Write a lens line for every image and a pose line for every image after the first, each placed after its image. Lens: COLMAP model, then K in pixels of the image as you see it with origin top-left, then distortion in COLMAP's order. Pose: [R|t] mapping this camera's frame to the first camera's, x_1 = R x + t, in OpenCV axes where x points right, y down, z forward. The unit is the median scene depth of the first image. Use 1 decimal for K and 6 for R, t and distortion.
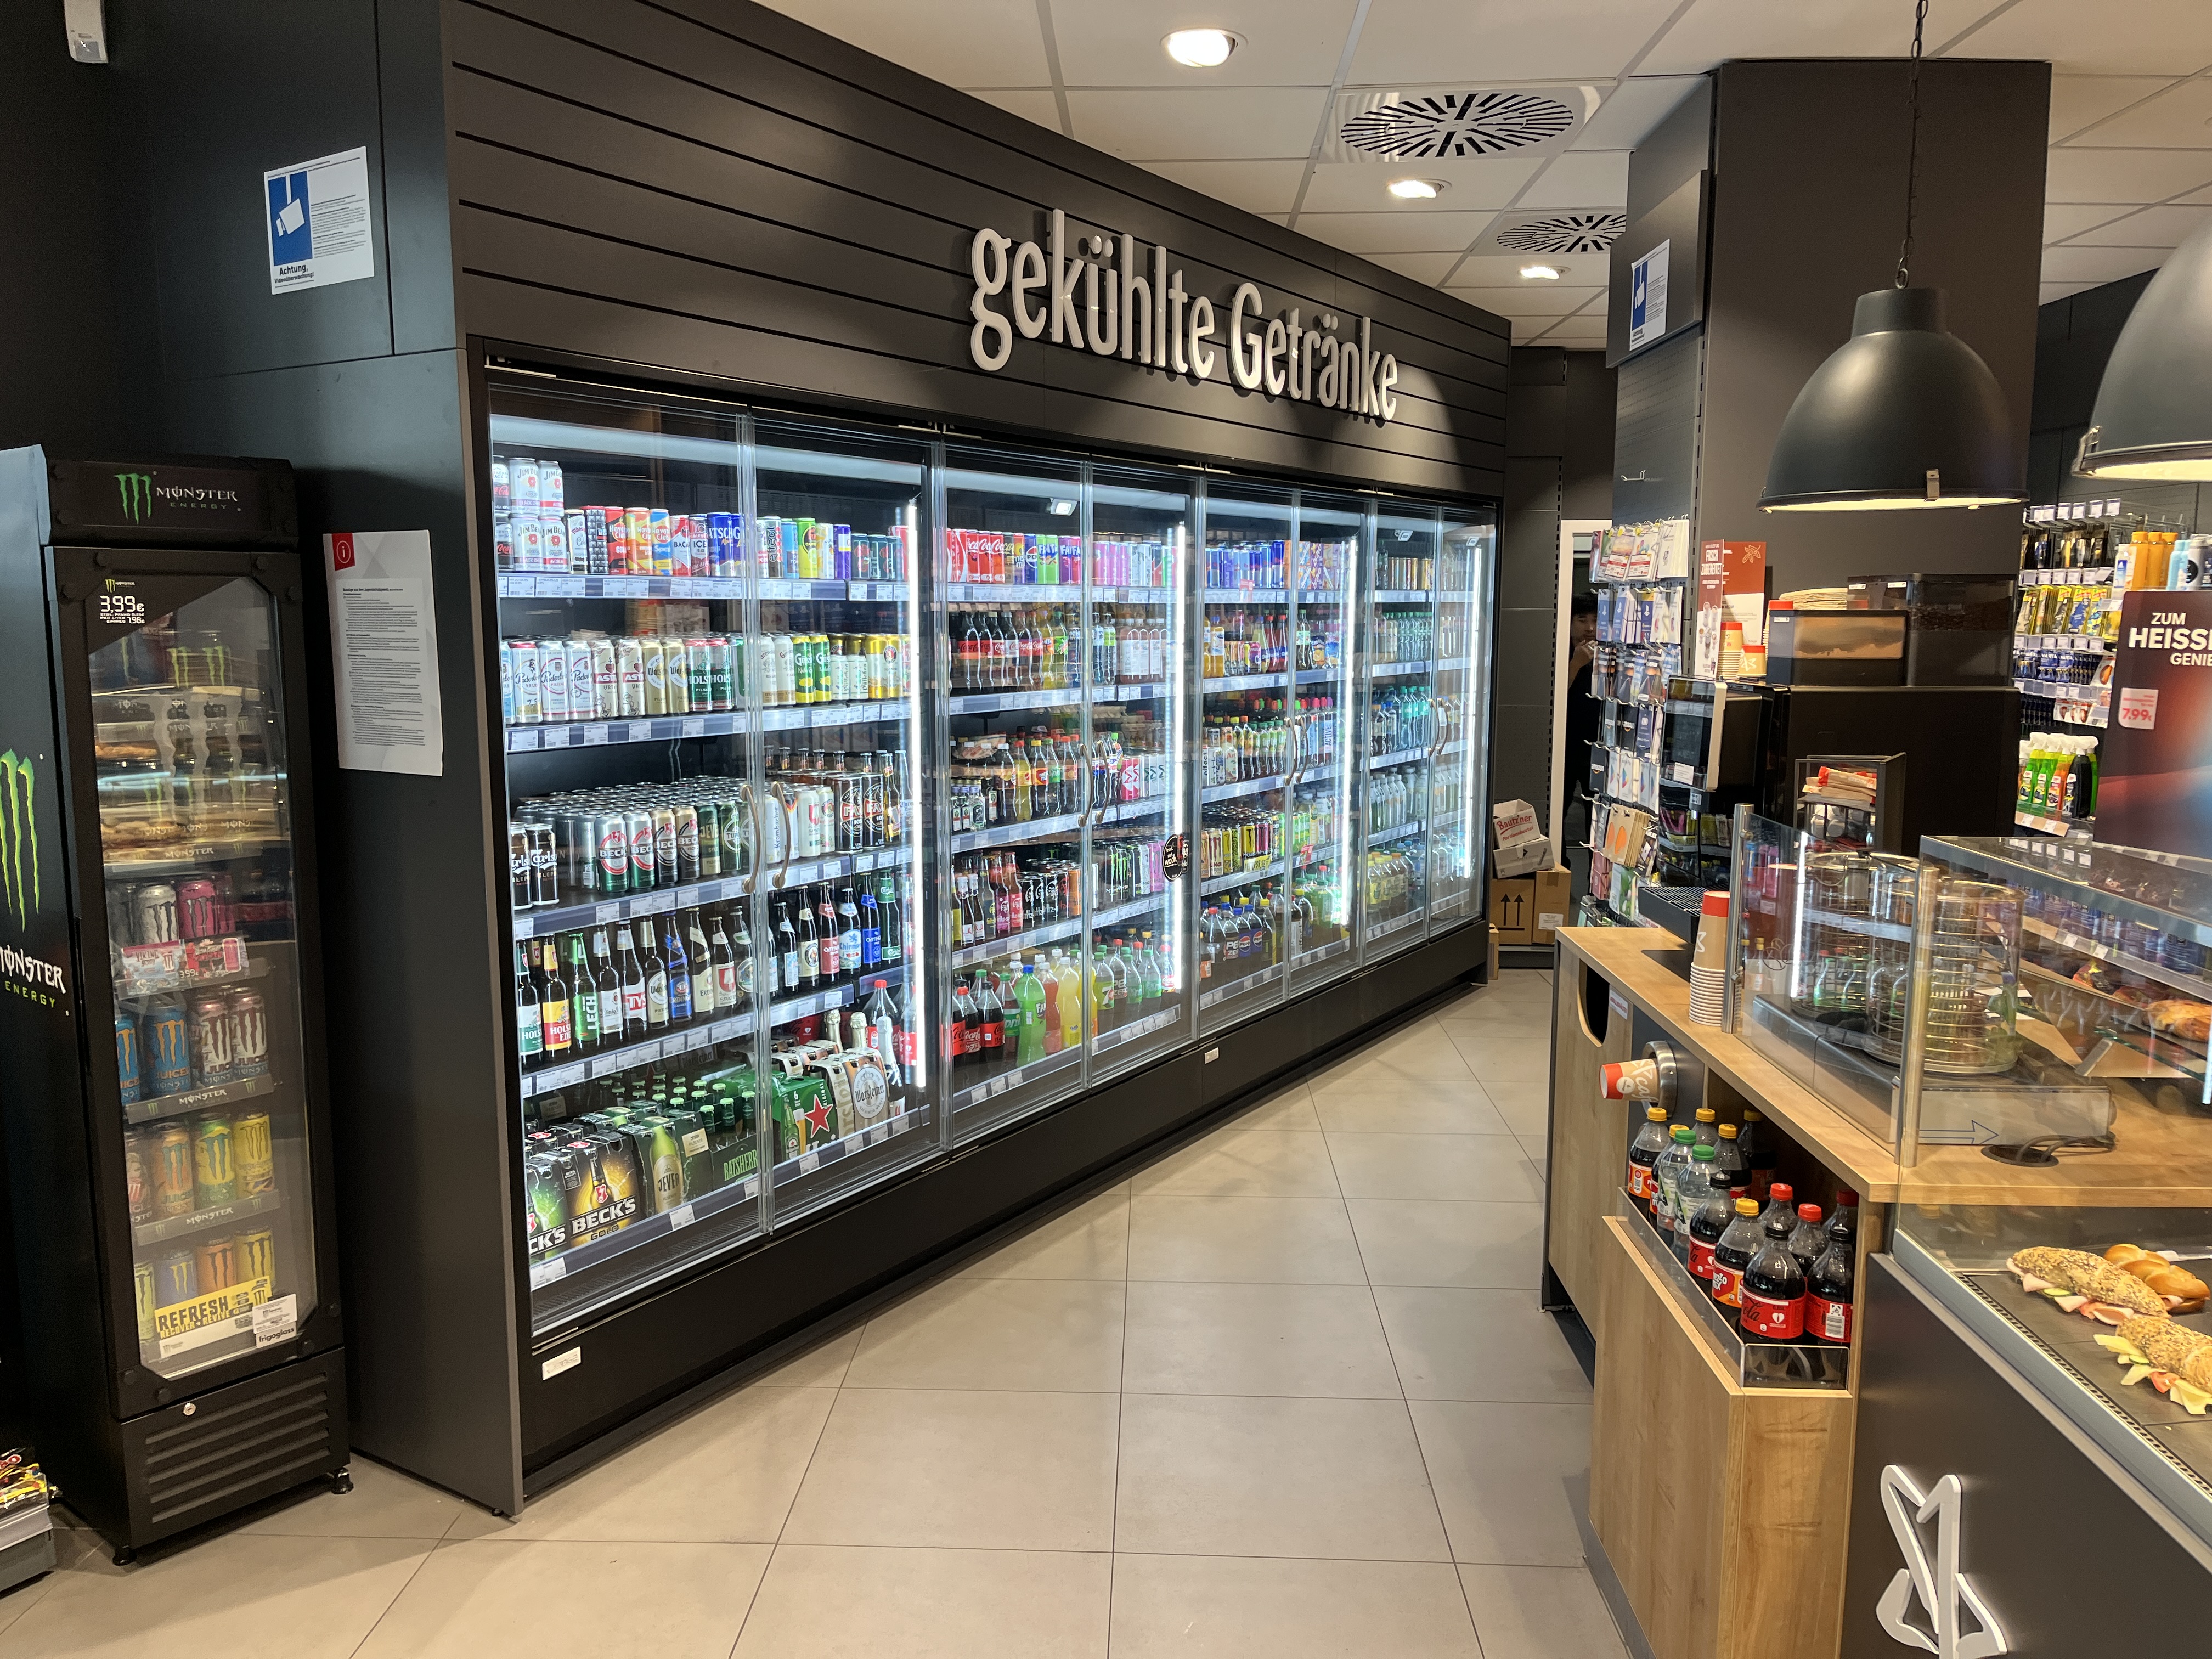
lens RADIAL K [[1680.5, 0, 1110.7], [0, 1680.5, 838.5], [0, 0, 1]] dist [0.080993, -0.072966]
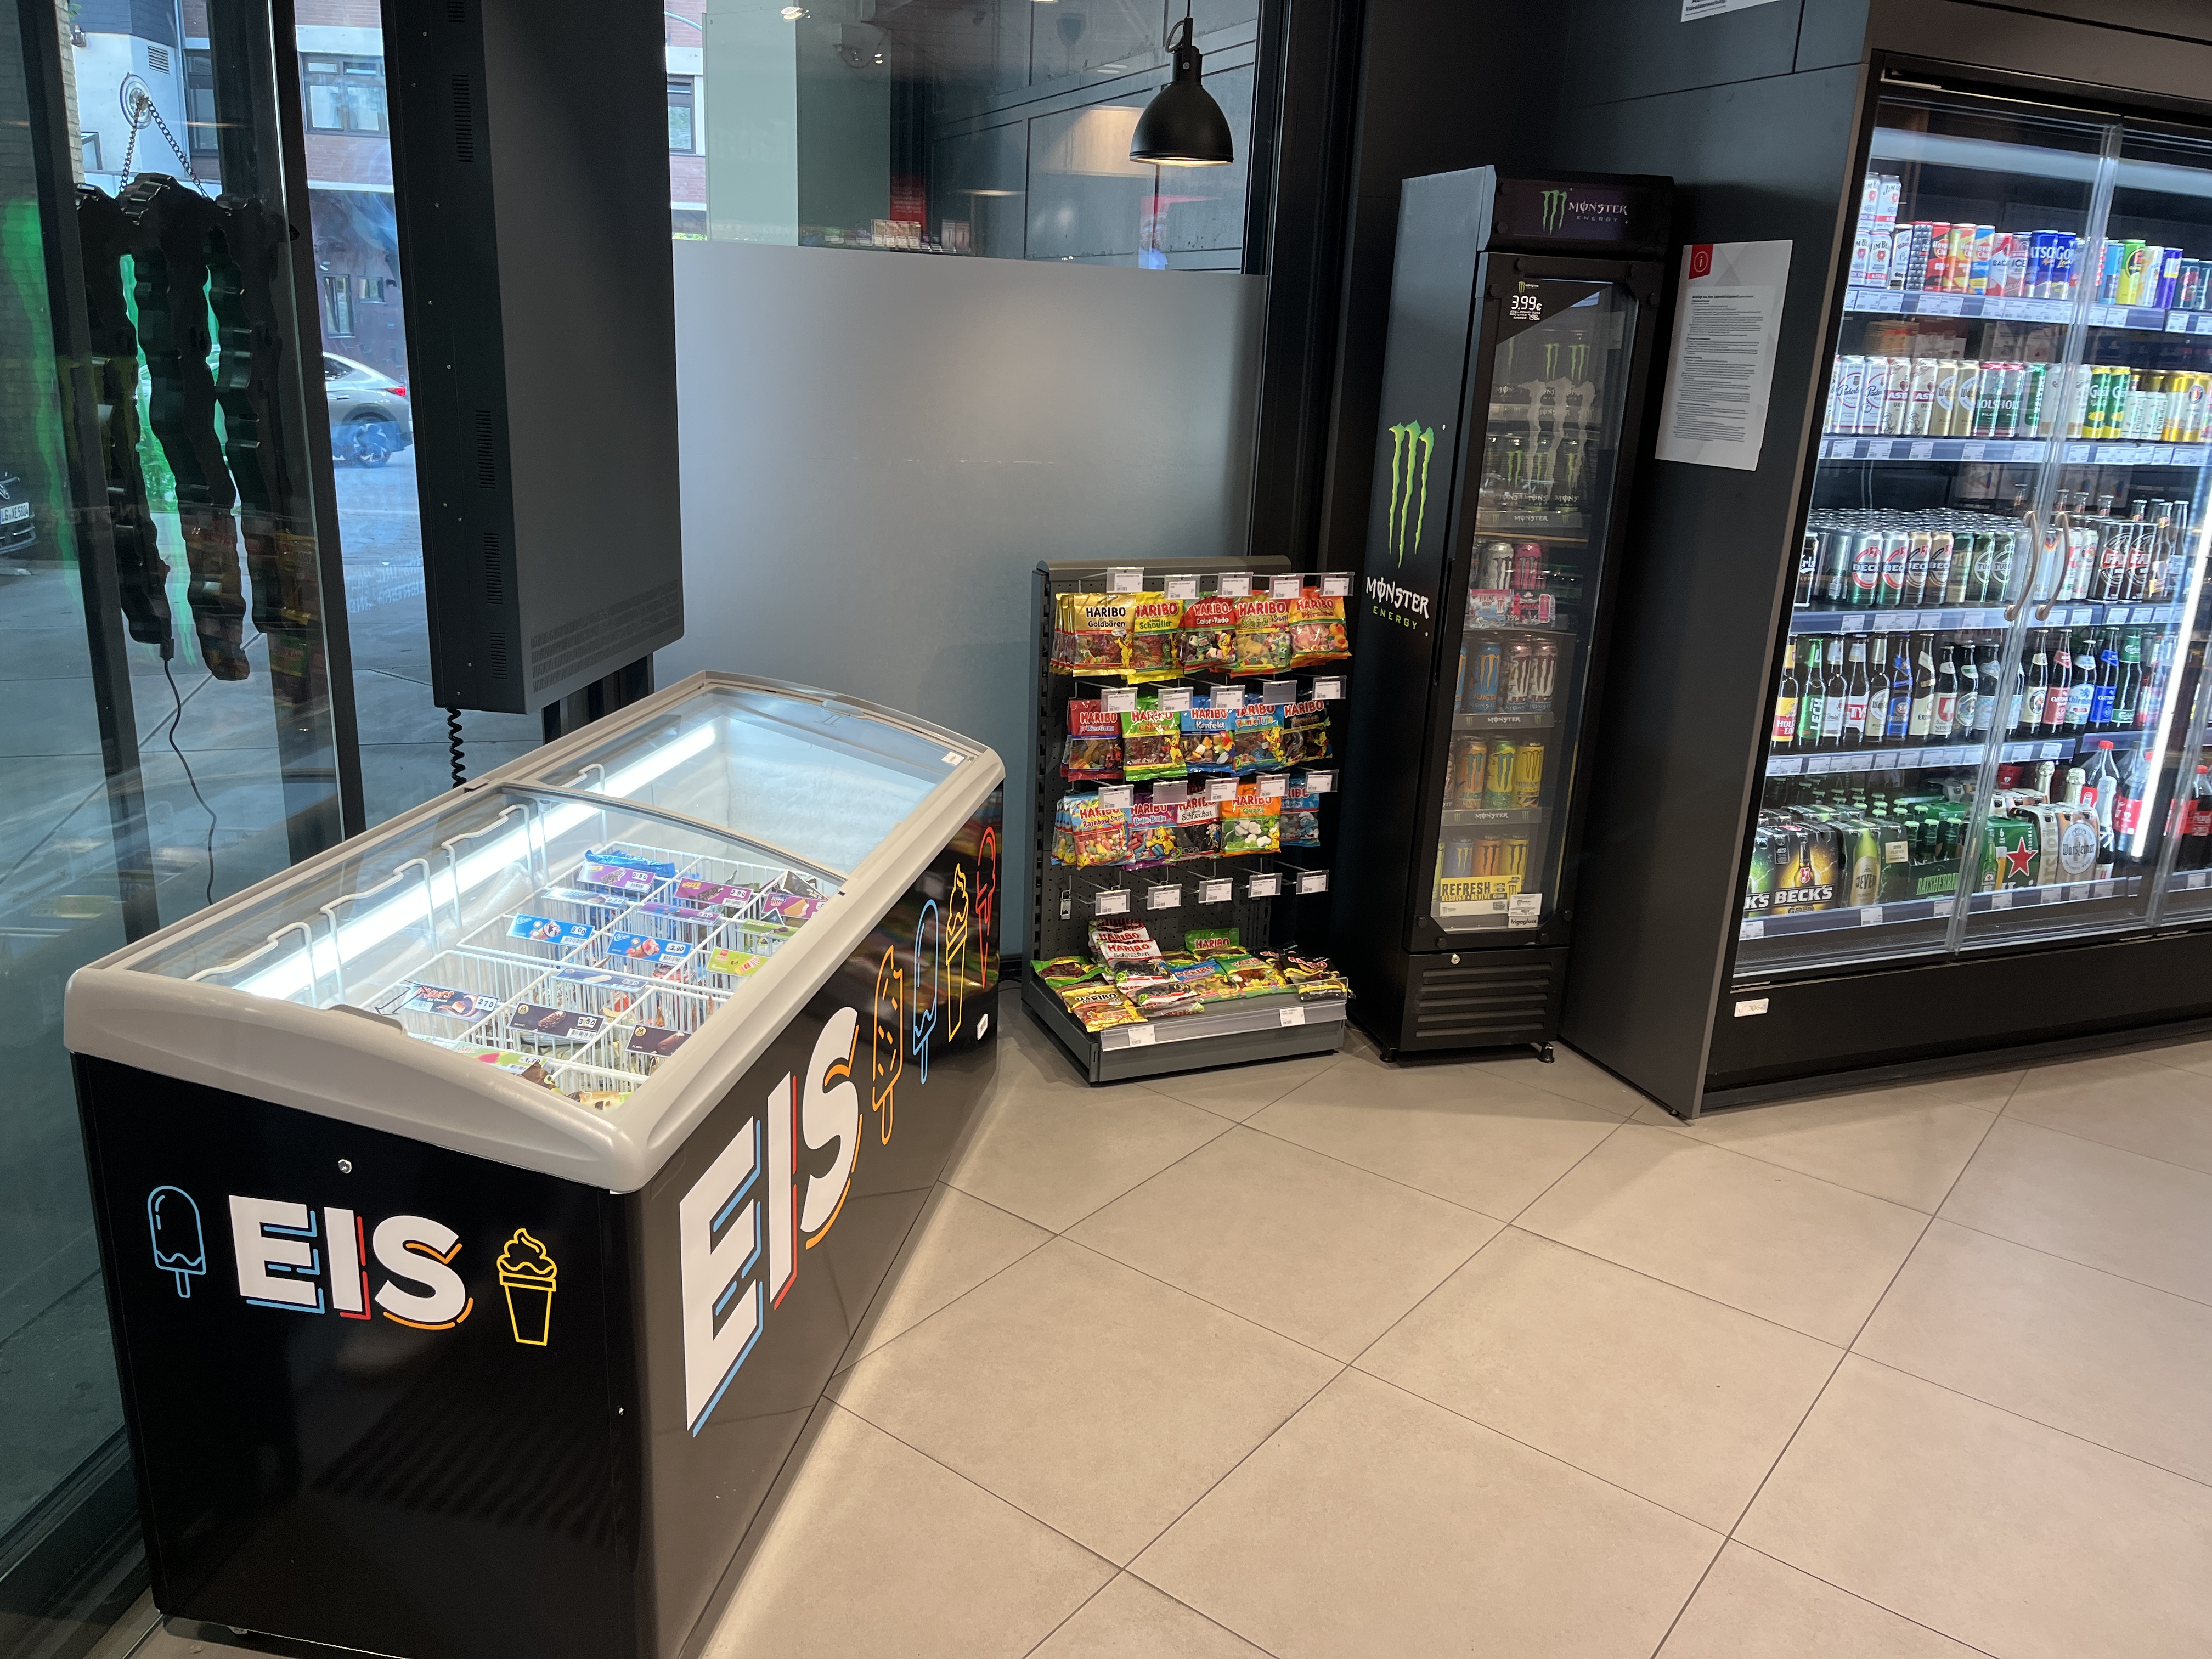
lens RADIAL K [[1685.4, 0, 1113.7], [0, 1685.4, 822.9], [0, 0, 1]] dist [0.071609, -0.101533]
pose [[0.808306, 0.203620, -0.552432, -0.056696], [-0.127663, 0.976584, 0.173164, 0.039998], [0.574756, -0.069444, 0.815373, -0.135946]]
